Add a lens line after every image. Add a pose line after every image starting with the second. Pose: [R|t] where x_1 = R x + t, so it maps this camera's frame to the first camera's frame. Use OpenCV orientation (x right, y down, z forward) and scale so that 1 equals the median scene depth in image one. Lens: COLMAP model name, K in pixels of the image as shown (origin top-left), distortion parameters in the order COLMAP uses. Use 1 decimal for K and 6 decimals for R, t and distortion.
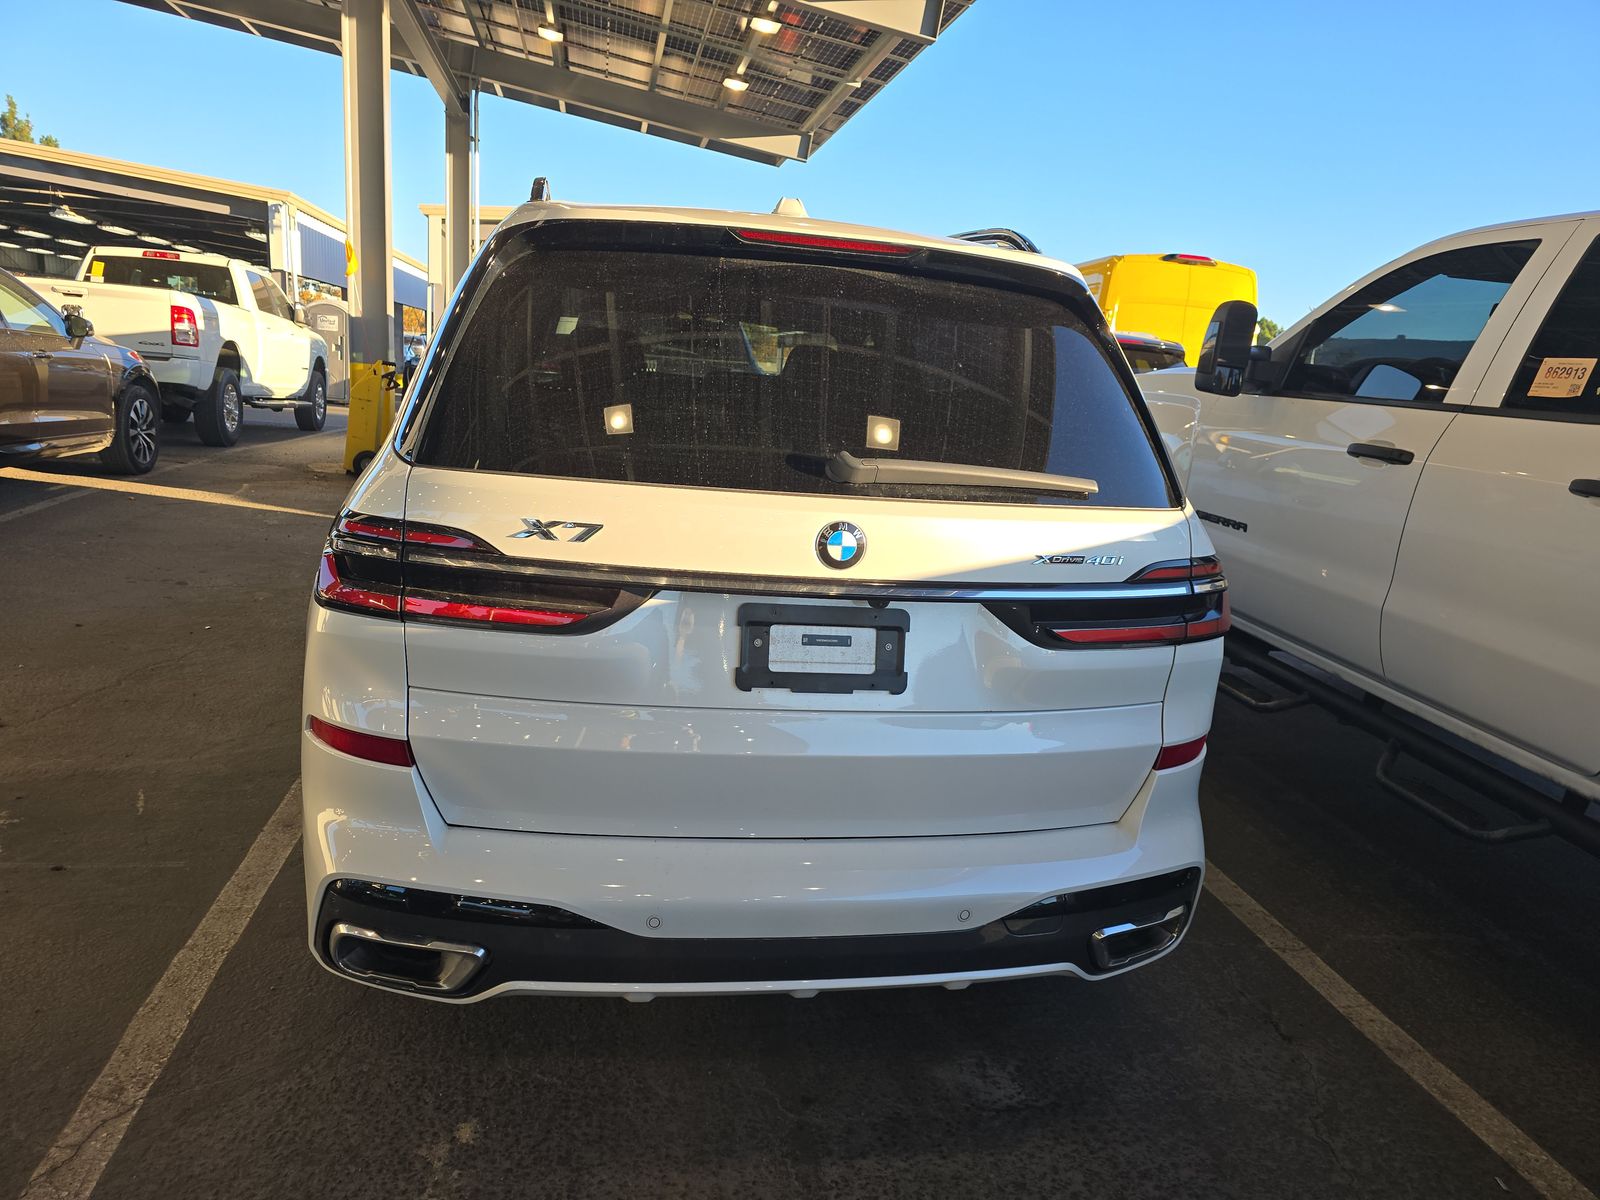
lens RADIAL K [[1082.7, 0, 818.4], [0, 1082.7, 620.9], [0, 0, 1]] dist [0.049834, -0.036903]
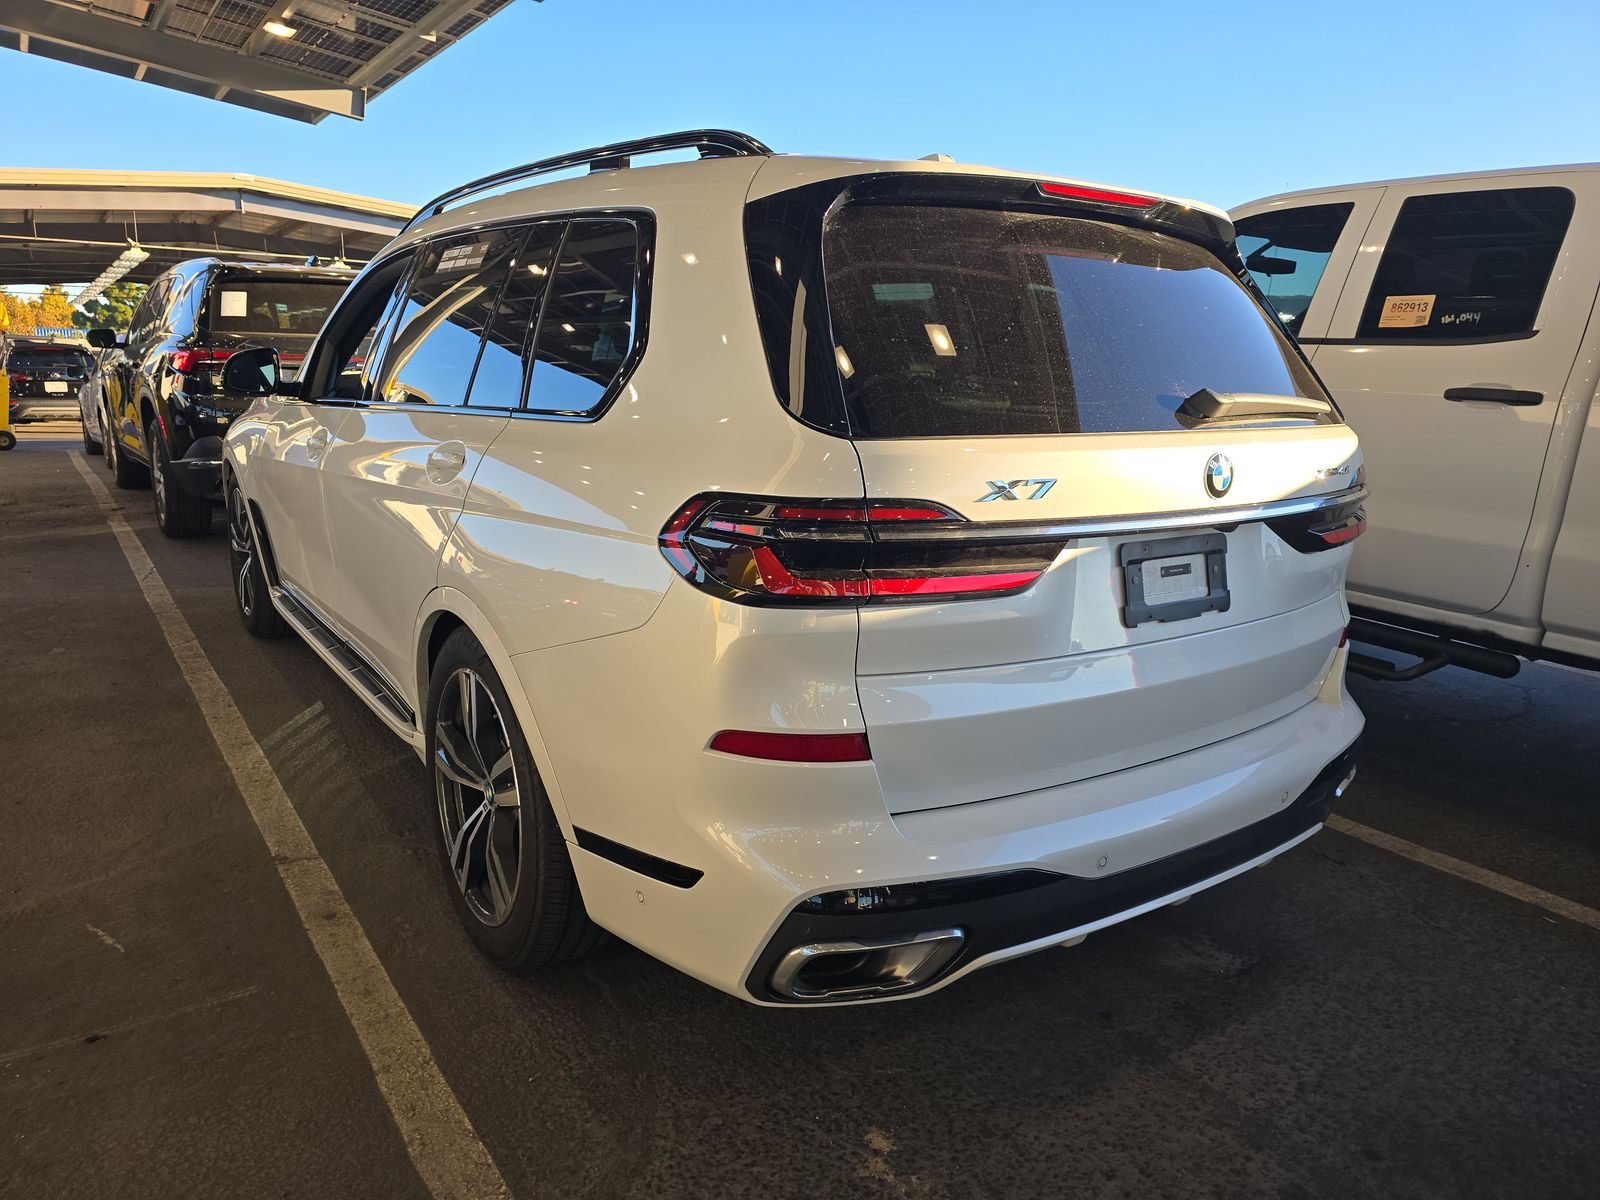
lens RADIAL K [[1082.7, 0, 841.6], [0, 1082.7, 605.9], [0, 0, 1]] dist [0.049834, -0.036903]
pose [[0.905040, -0.144067, 0.400184, -0.686804], [0.139638, 0.989379, 0.040379, -0.035256], [-0.401751, 0.019336, 0.915545, 0.143540]]
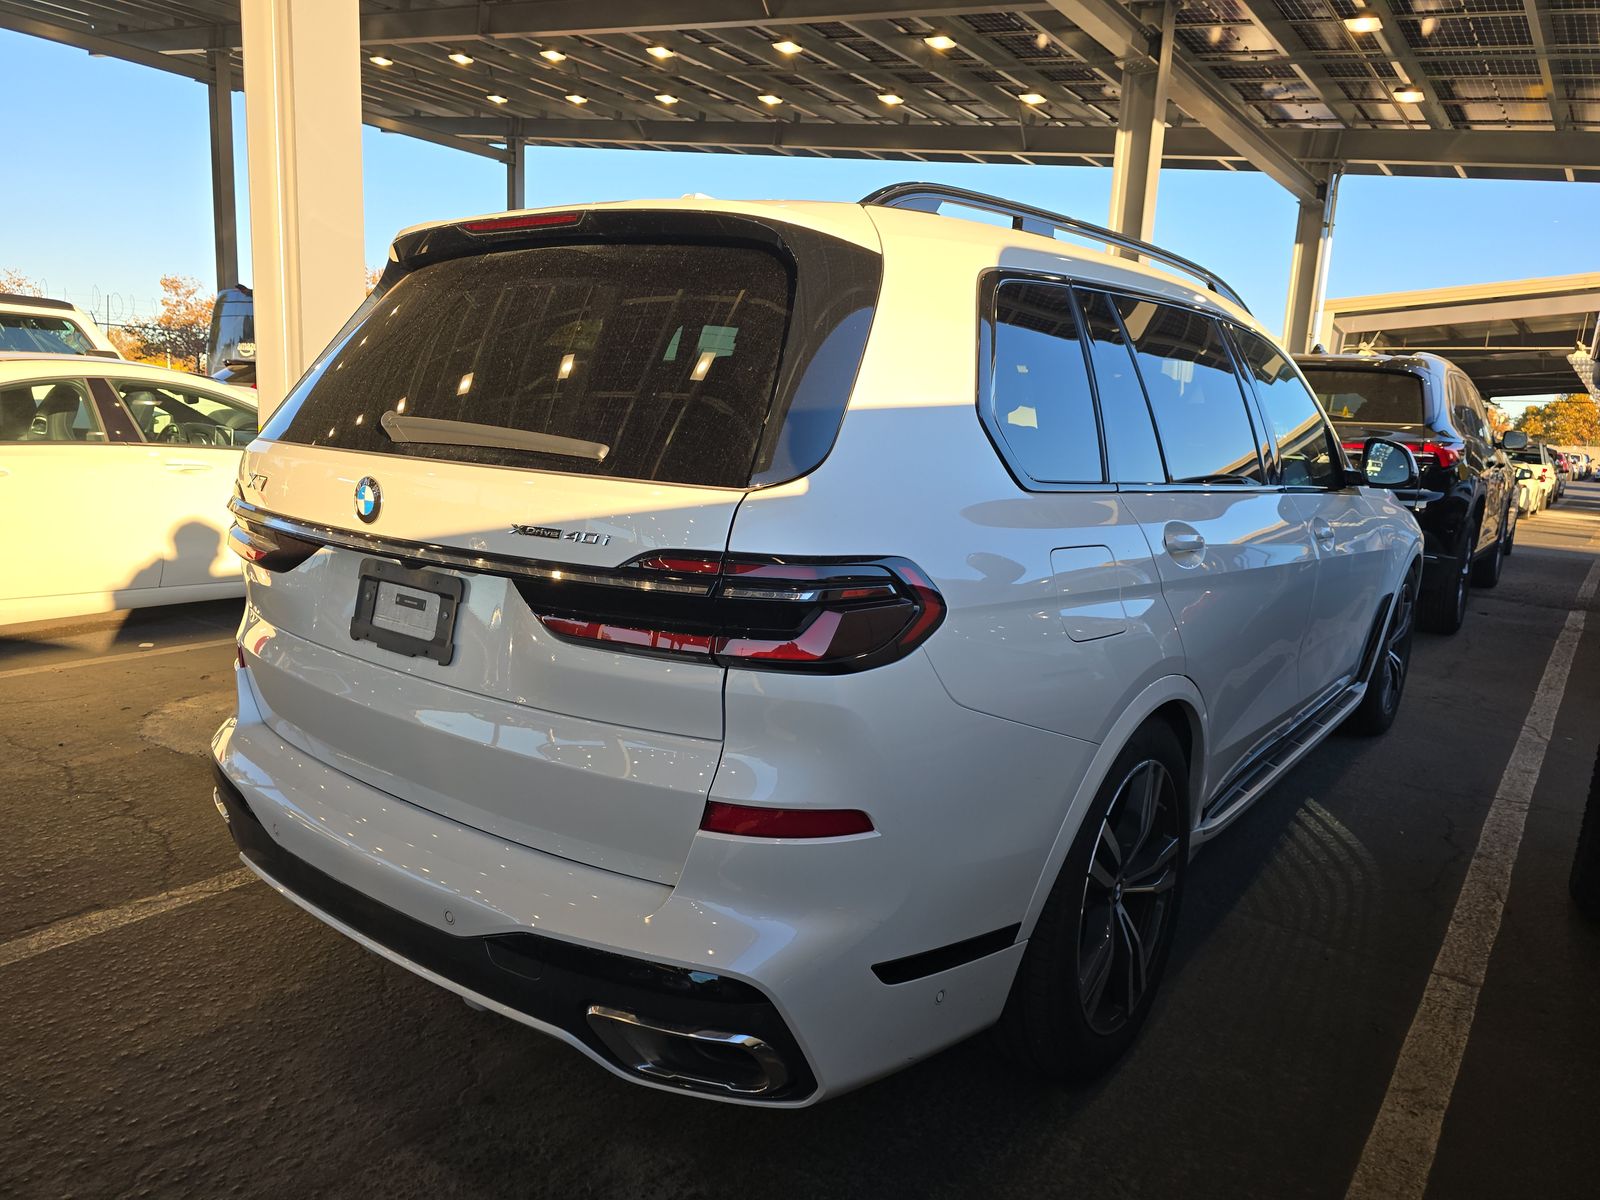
lens RADIAL K [[1082.7, 0, 784.1], [0, 1082.7, 619.2], [0, 0, 1]] dist [0.049834, -0.036903]
pose [[0.669718, 0.095461, -0.736454, 0.943707], [-0.166488, 0.985760, -0.023625, -0.000226], [0.723712, 0.138433, 0.676075, 0.535984]]
